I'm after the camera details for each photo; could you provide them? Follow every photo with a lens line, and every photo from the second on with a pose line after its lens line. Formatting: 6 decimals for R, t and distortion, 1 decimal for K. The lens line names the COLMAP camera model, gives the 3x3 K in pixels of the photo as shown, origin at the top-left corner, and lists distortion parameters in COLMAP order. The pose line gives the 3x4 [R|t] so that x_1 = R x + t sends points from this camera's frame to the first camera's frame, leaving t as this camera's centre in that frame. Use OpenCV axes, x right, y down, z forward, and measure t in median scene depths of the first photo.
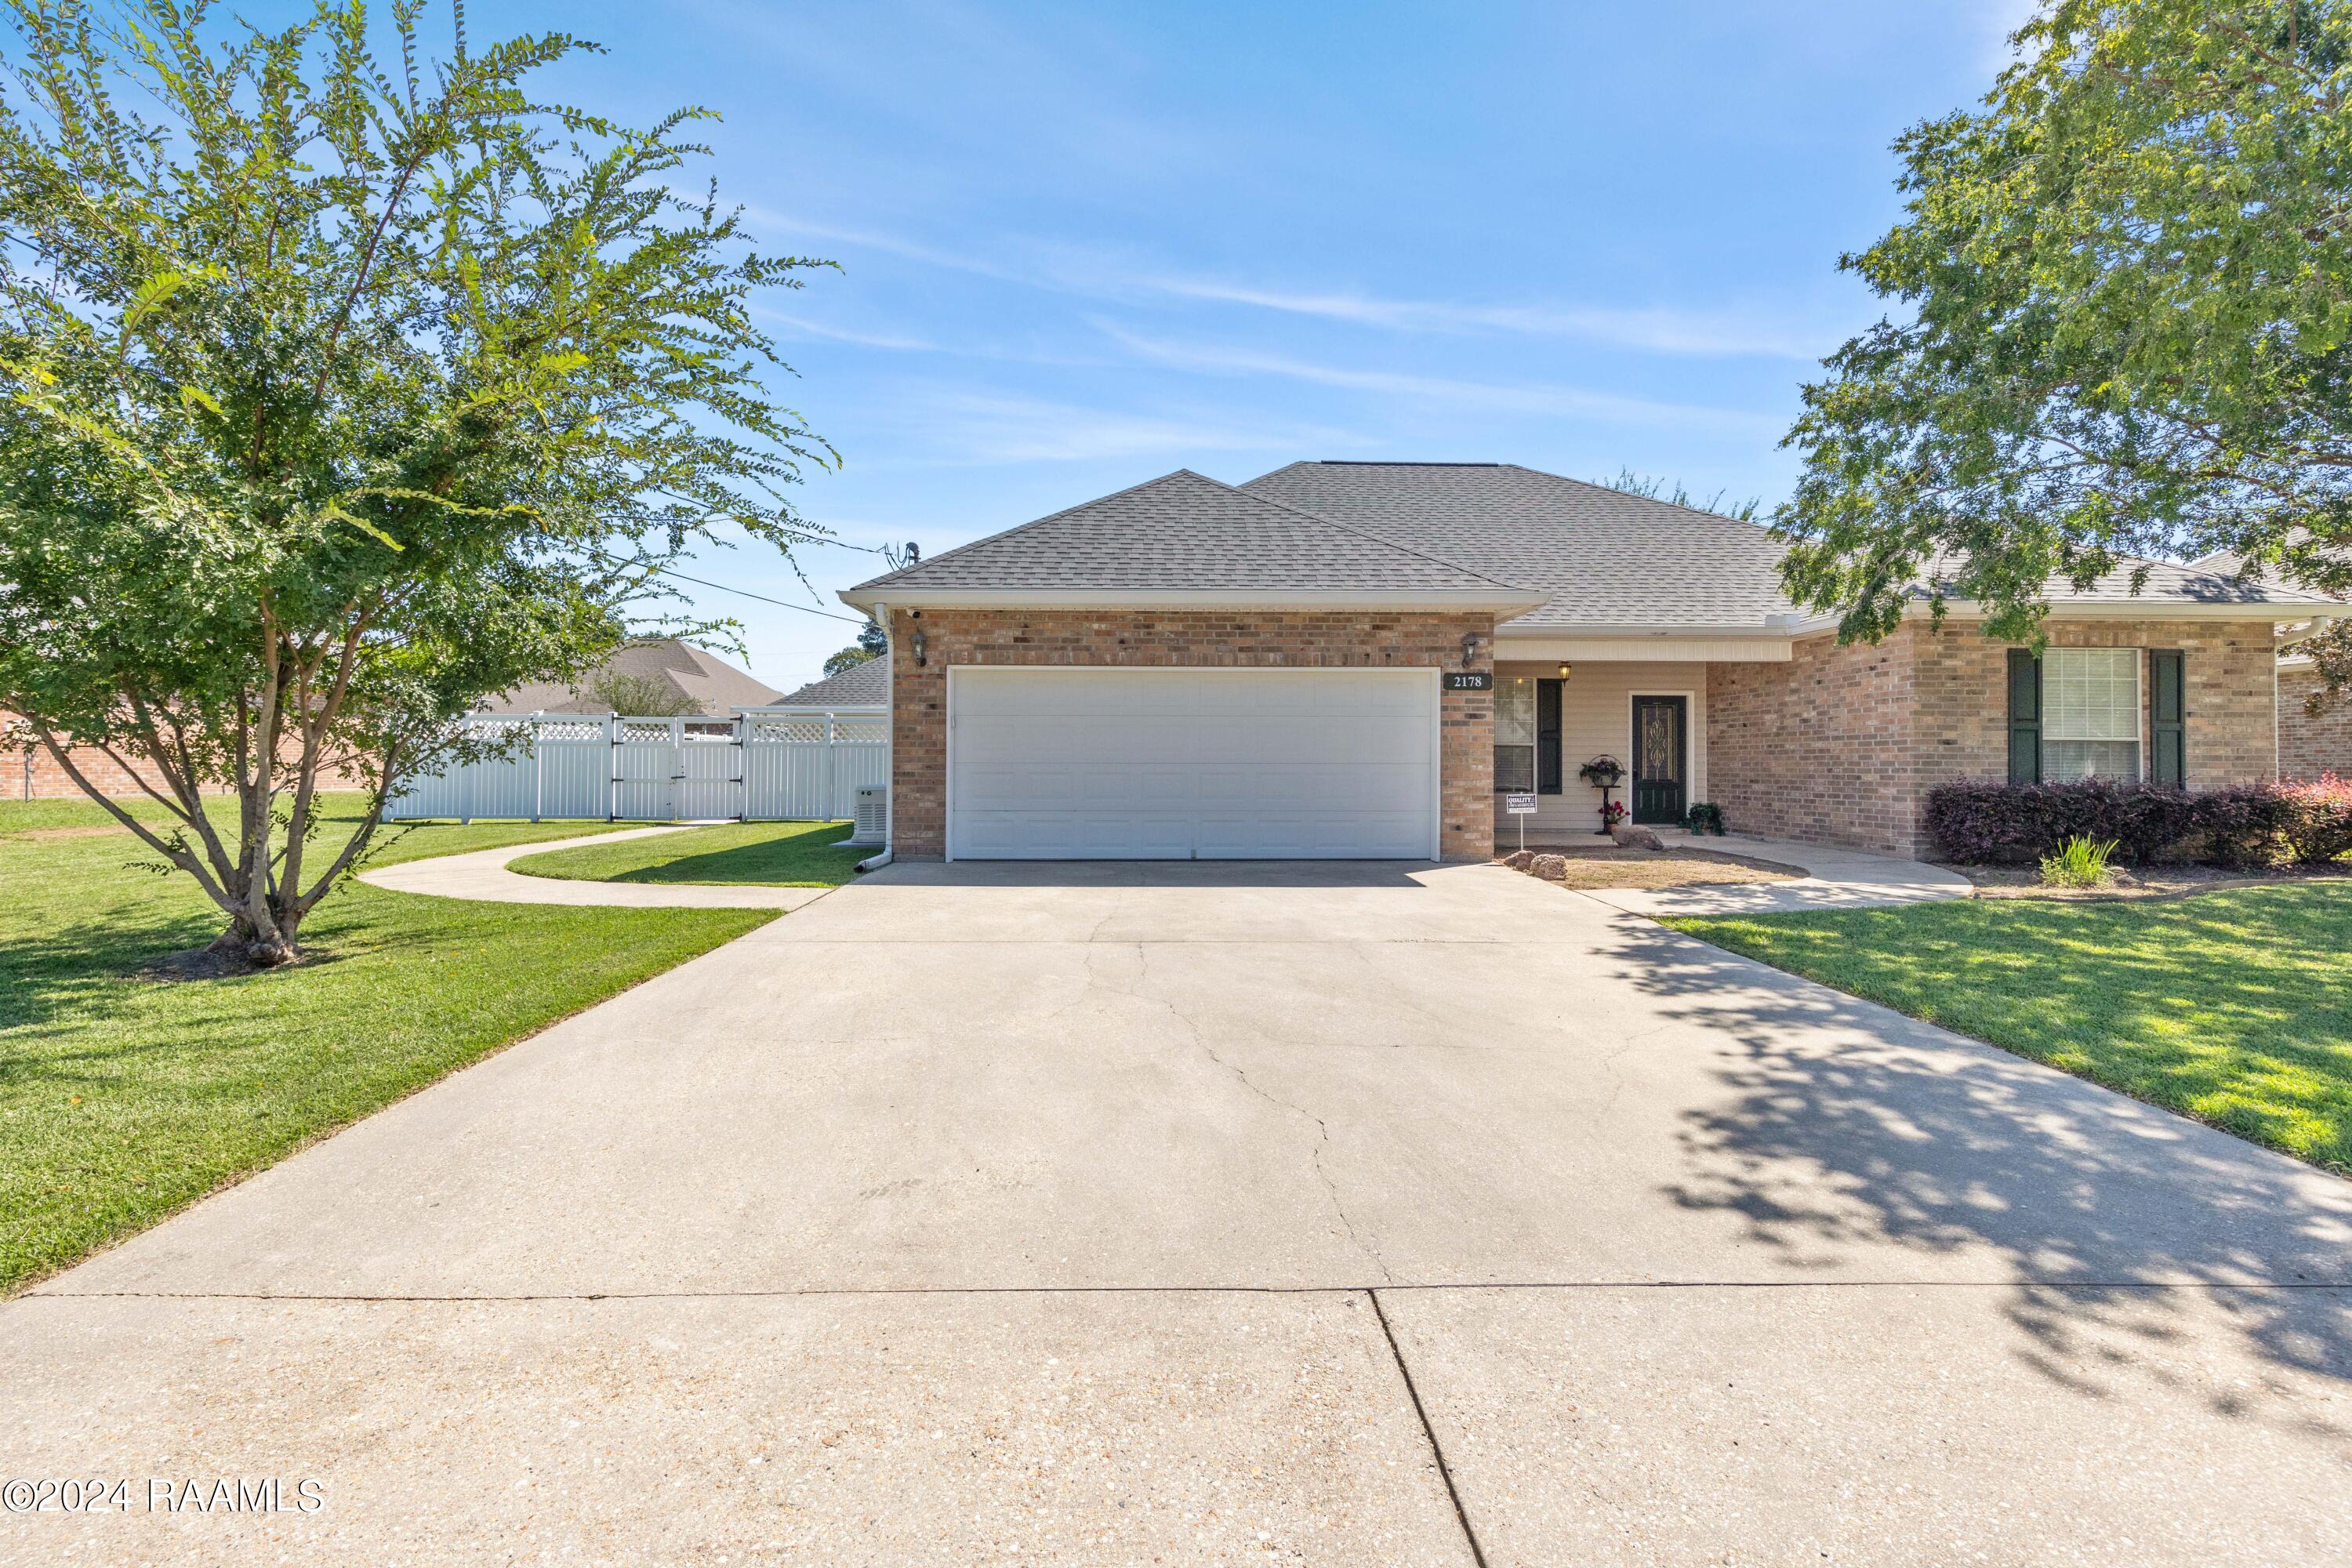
lens RADIAL K [[939.1, 0, 1218.5], [0, 939.1, 756.0], [0, 0, 1]] dist [0.003484, 0.000283]
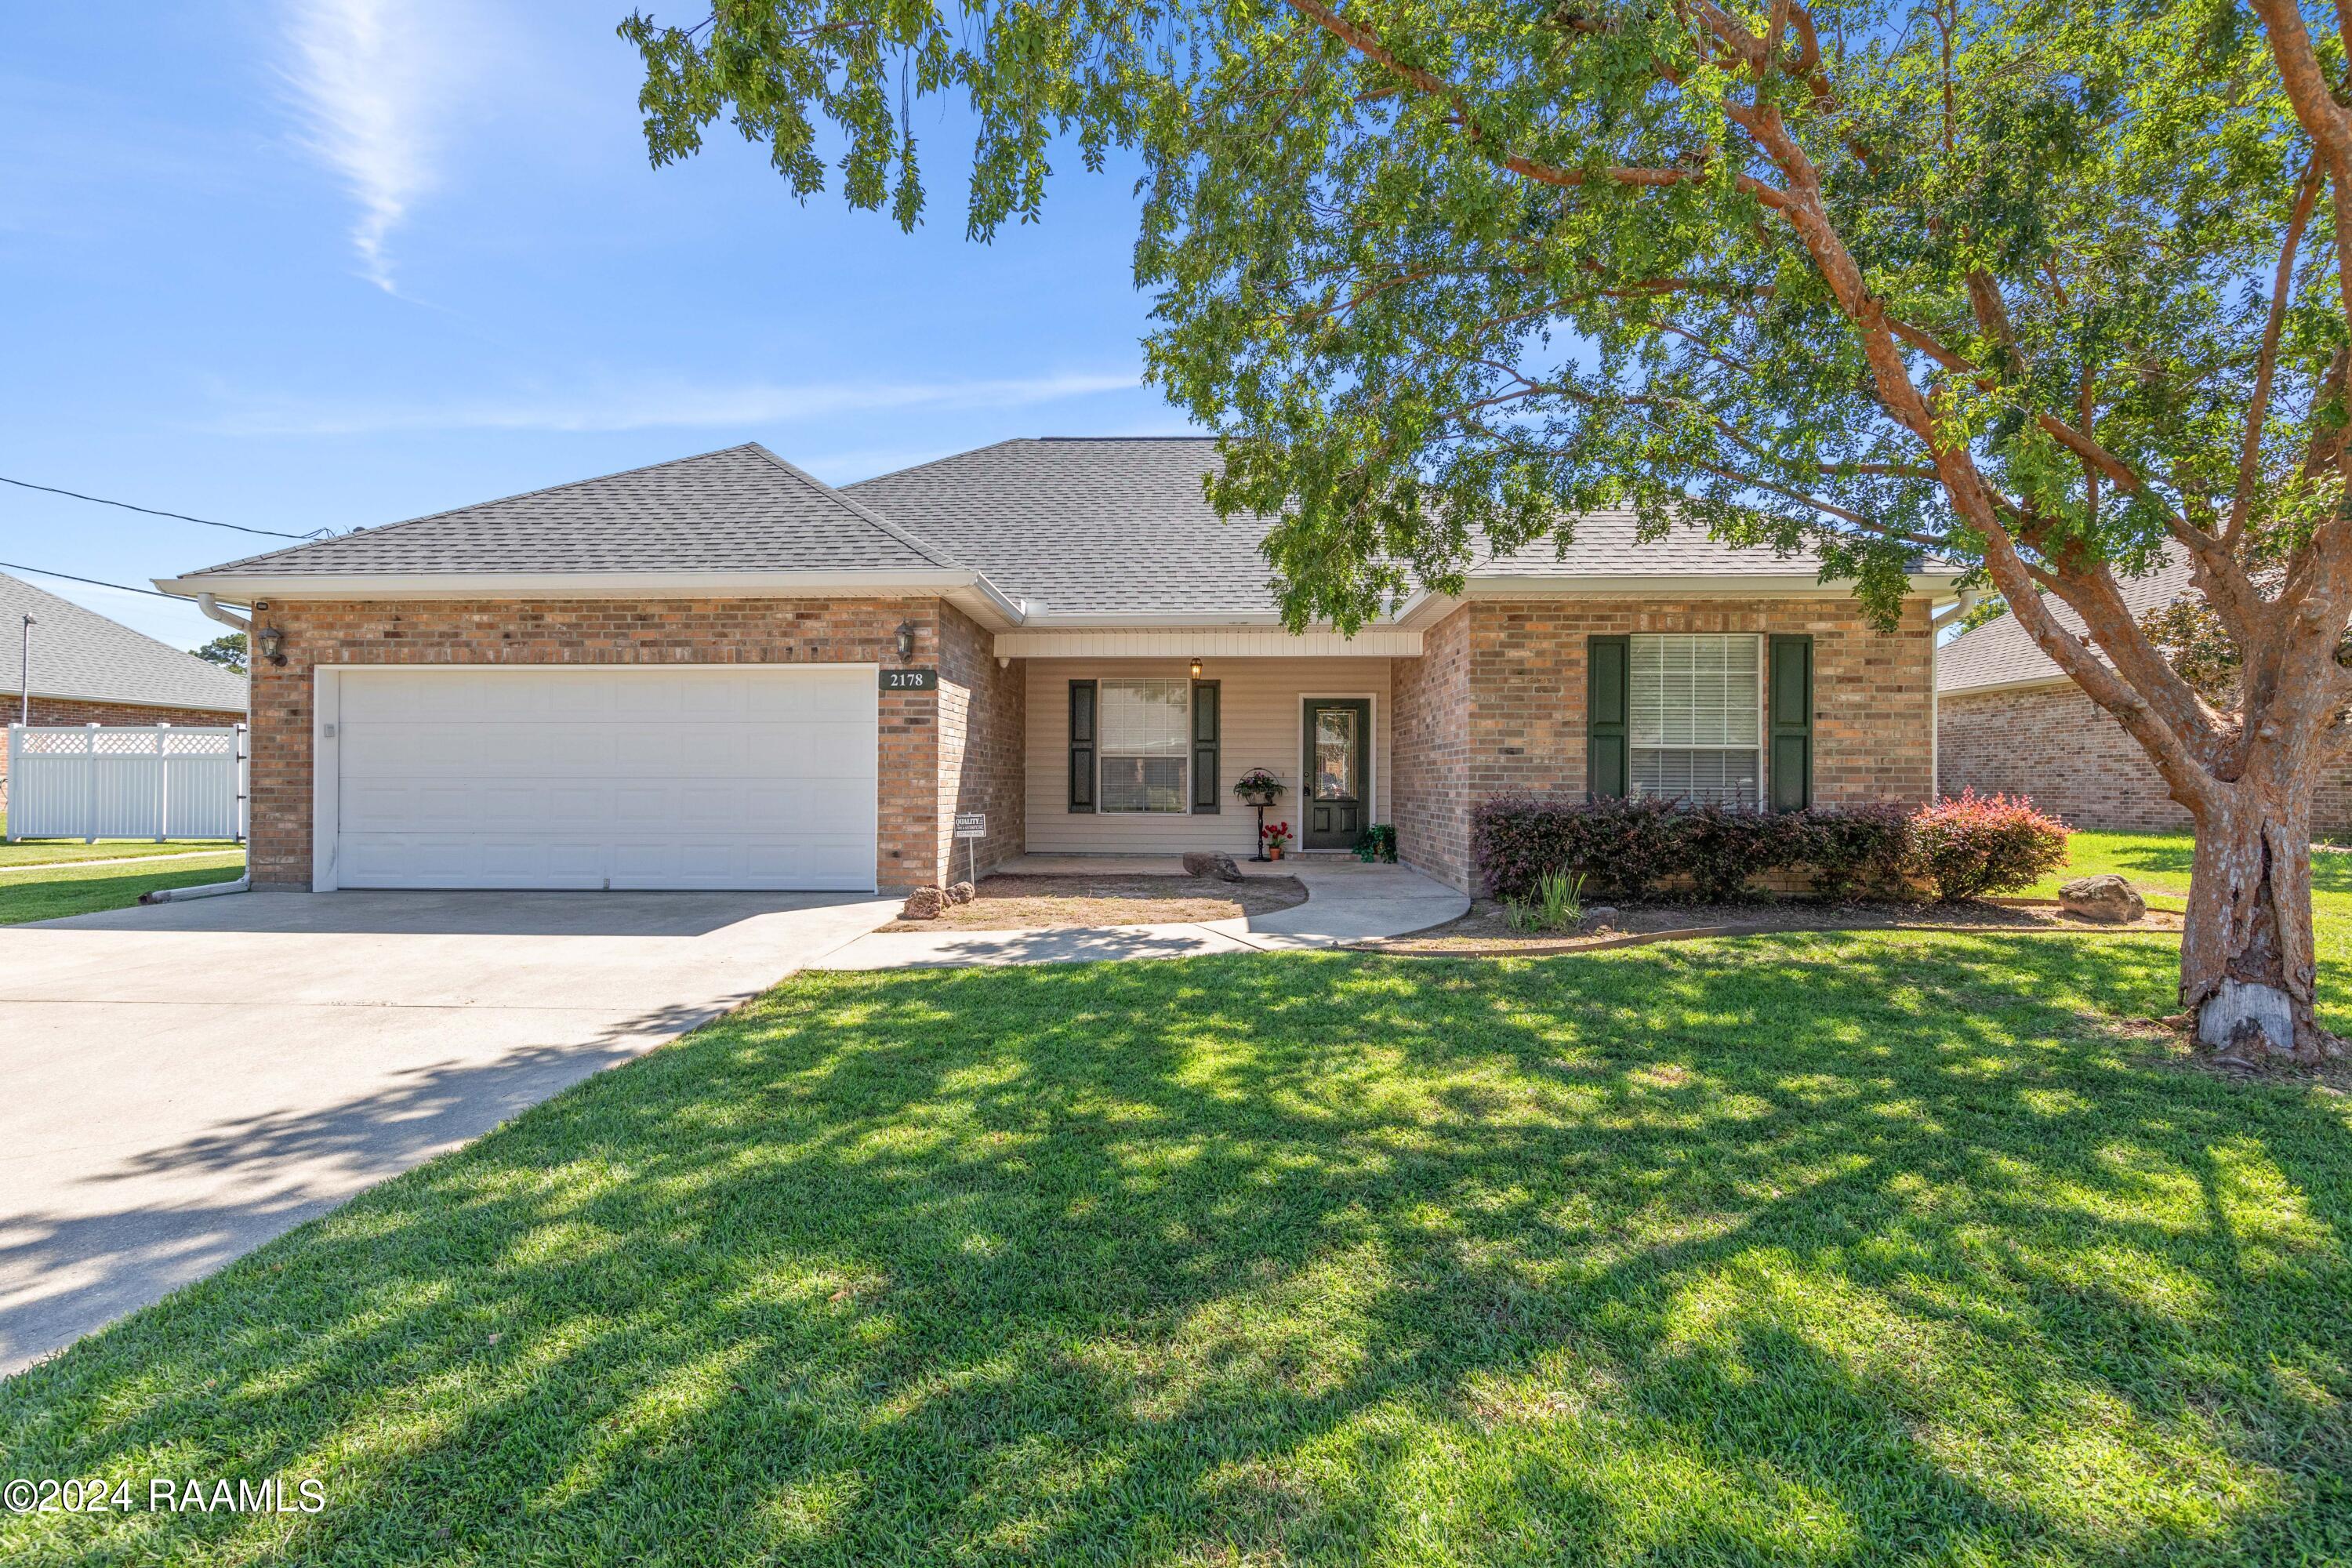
lens RADIAL K [[998.2, 0, 1163.0], [0, 998.2, 778.6], [0, 0, 1]] dist [0.006164, -0.000941]
pose [[0.998312, -0.000863, -0.058068, 0.541628], [0.001322, 0.999968, 0.007867, 0.001855], [0.058059, -0.007930, 0.998282, 0.122408]]
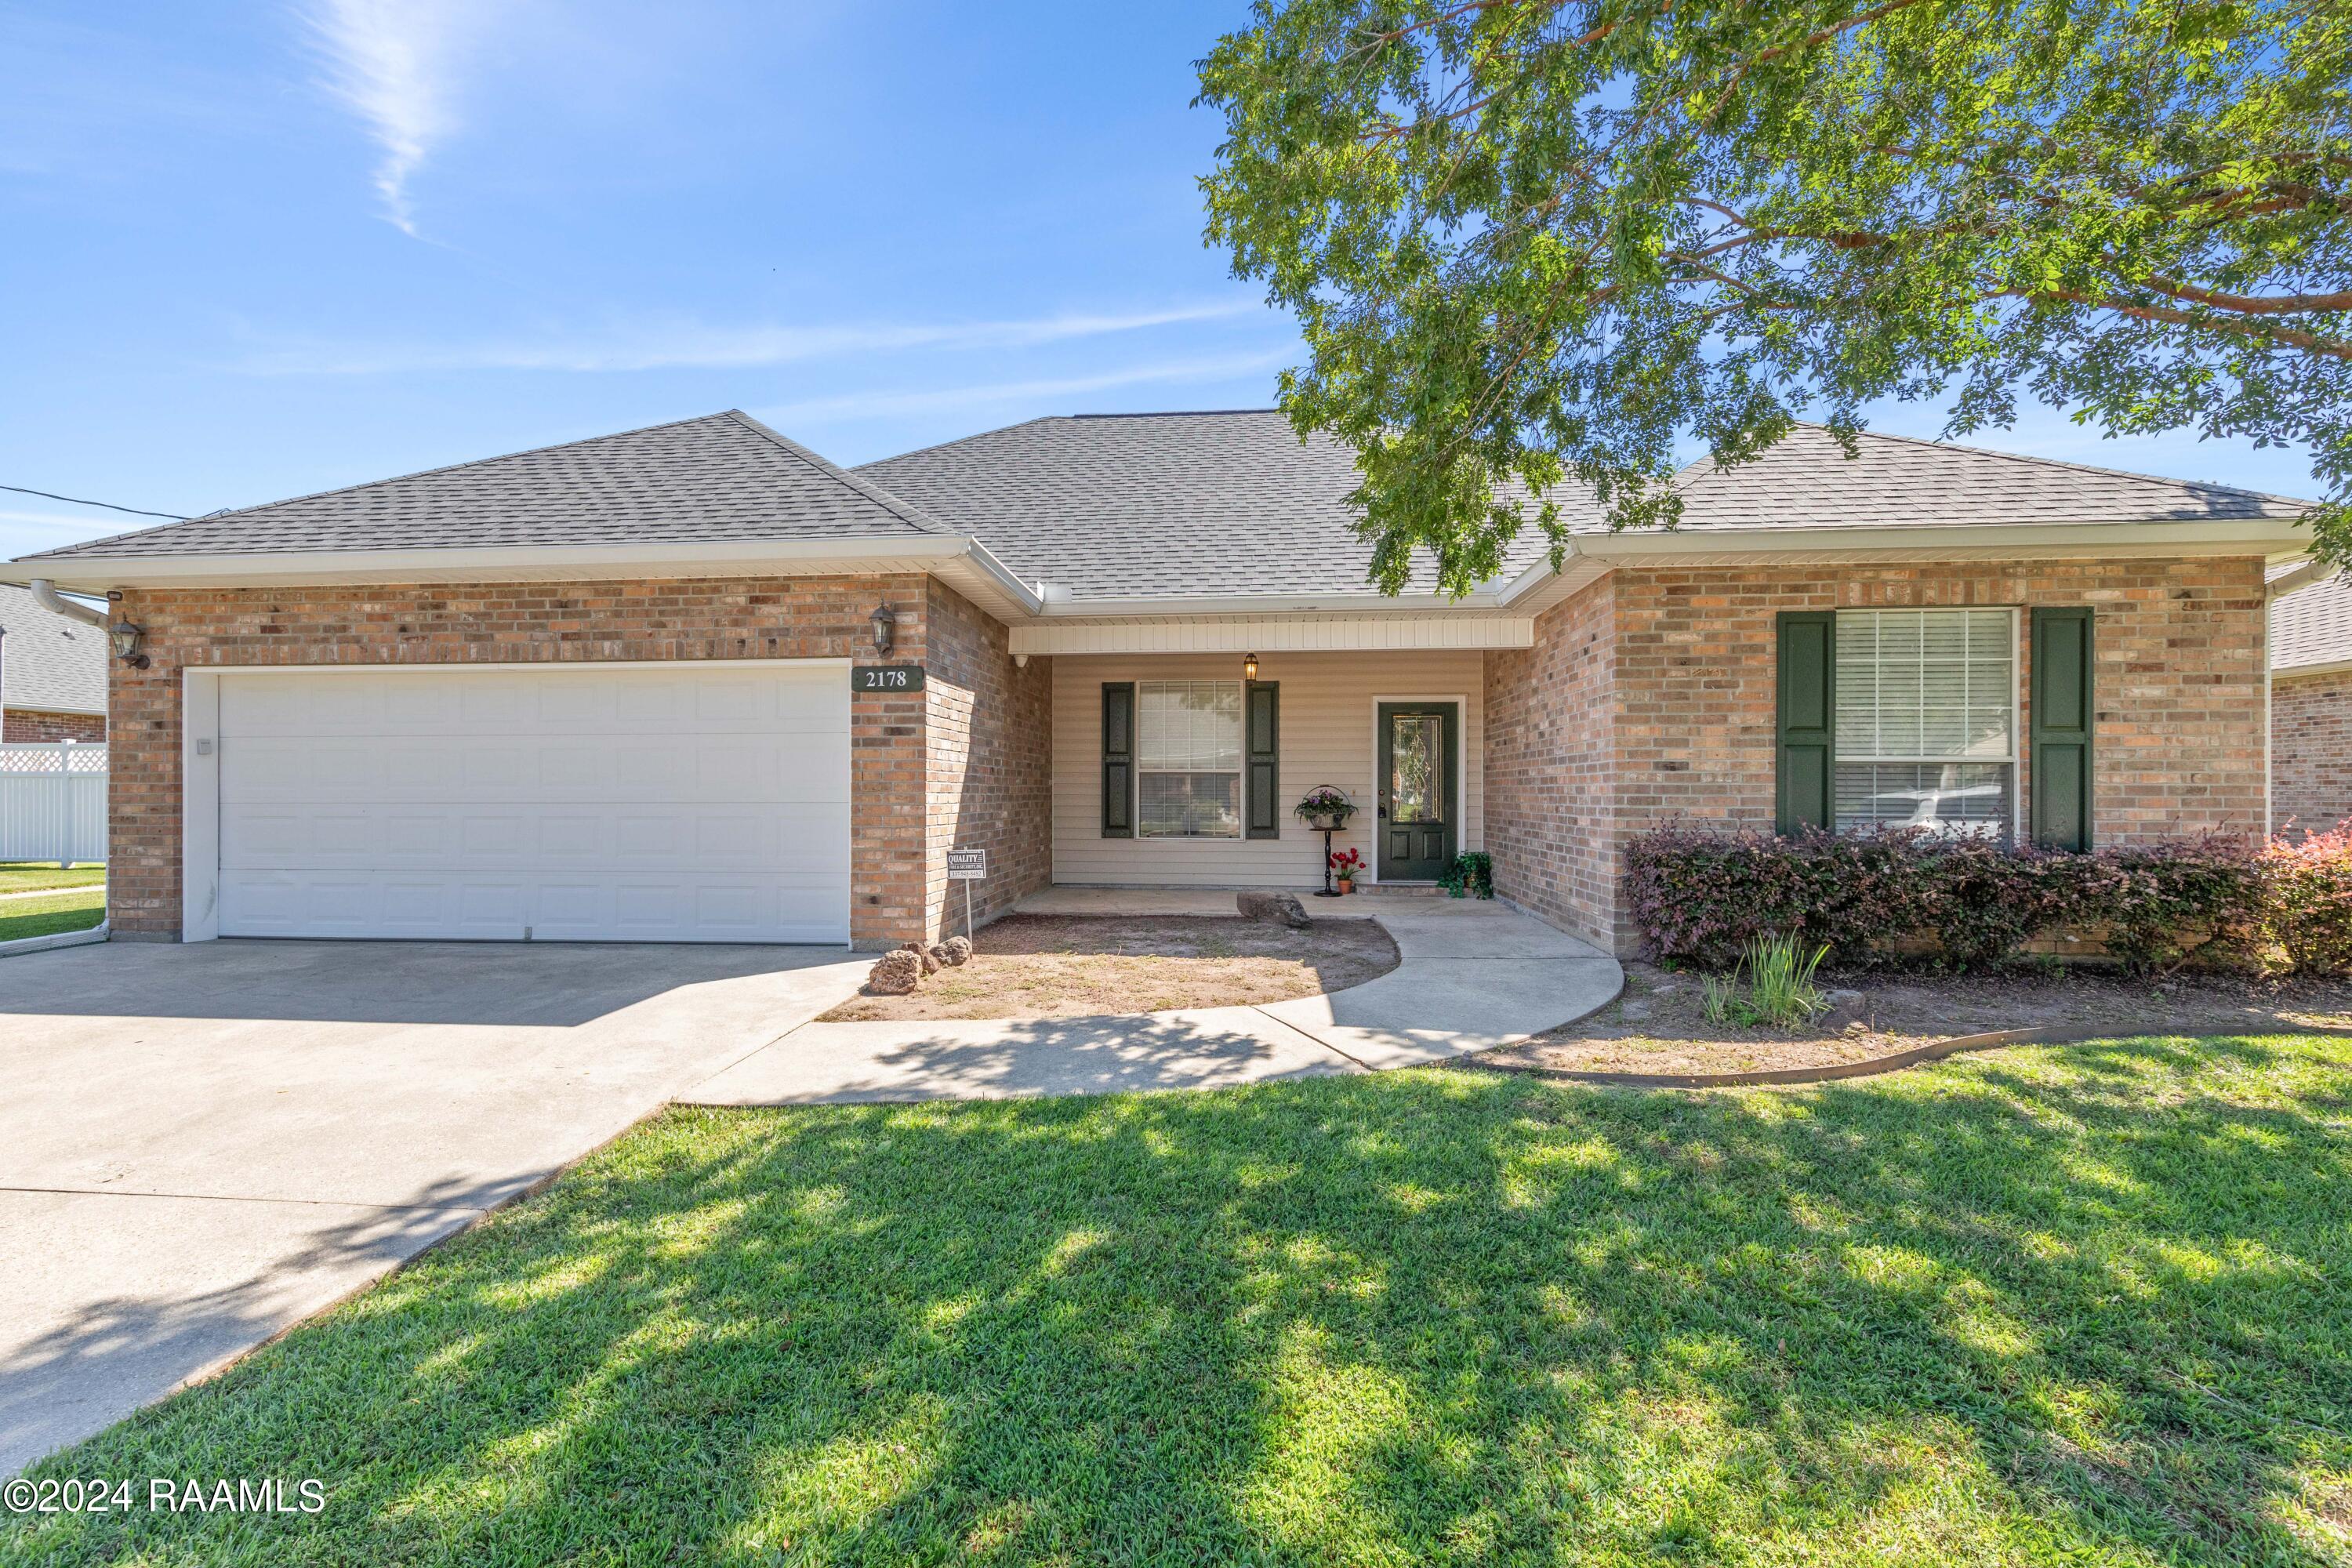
lens RADIAL K [[998.2, 0, 1159.1], [0, 998.2, 794.1], [0, 0, 1]] dist [0.006164, -0.000941]
pose [[0.993958, -0.003142, -0.109720, 0.529116], [0.004501, 0.999916, 0.012136, -0.006036], [0.109672, -0.012556, 0.993888, 0.320148]]
